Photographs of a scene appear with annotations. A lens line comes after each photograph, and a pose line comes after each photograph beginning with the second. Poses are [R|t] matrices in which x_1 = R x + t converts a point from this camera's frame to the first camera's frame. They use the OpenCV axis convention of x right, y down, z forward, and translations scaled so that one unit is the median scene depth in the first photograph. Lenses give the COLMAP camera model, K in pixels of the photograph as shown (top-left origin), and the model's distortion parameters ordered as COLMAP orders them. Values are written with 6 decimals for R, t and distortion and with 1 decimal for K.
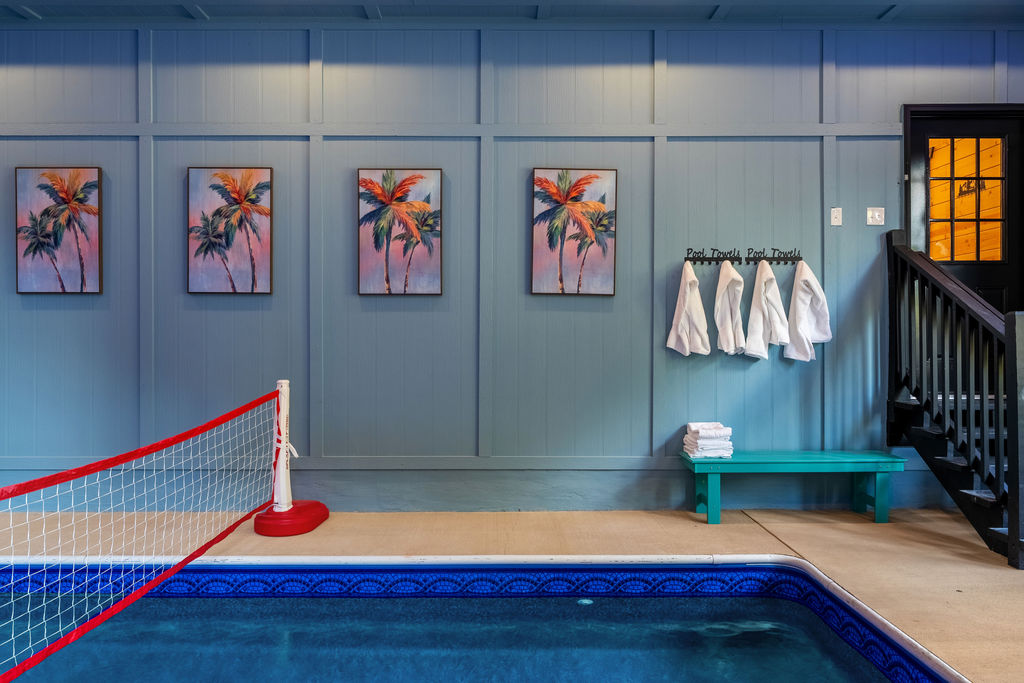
lens RADIAL K [[679.3, 0, 510.3], [0, 679.3, 349.0], [0, 0, 1]] dist [0.003858, -0.005094]
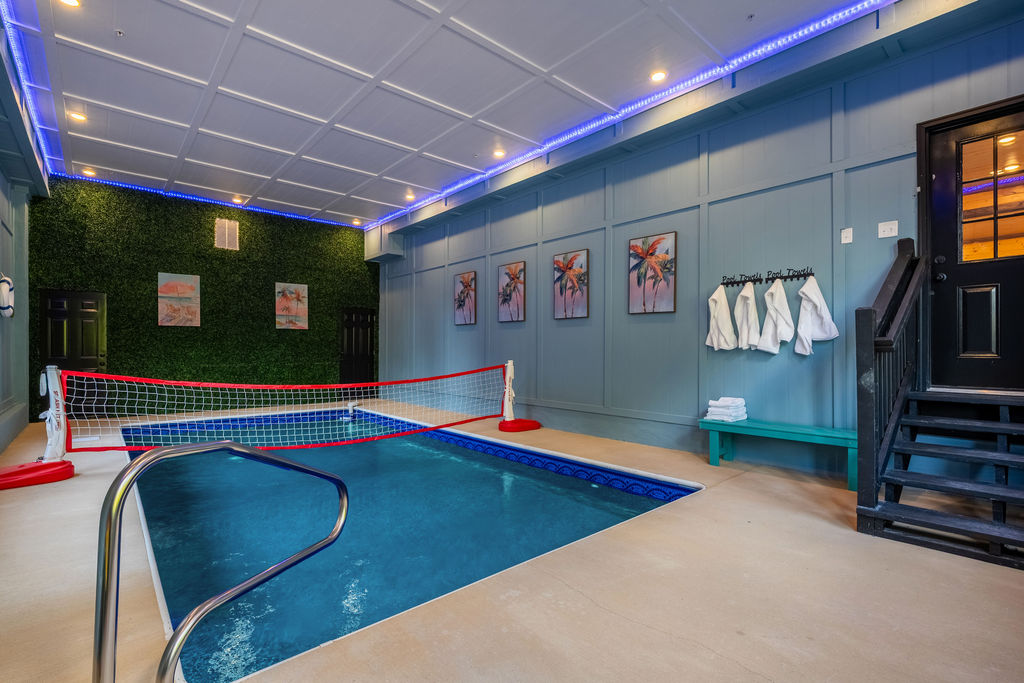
lens RADIAL K [[469.5, 0, 511.8], [0, 469.5, 341.8], [0, 0, 1]] dist [-0.003195, -0.000599]
pose [[0.662145, -0.010760, -0.749298, 0.714873], [0.004315, 0.999935, -0.010546, -0.000278], [0.749363, 0.003750, 0.662149, 0.003957]]
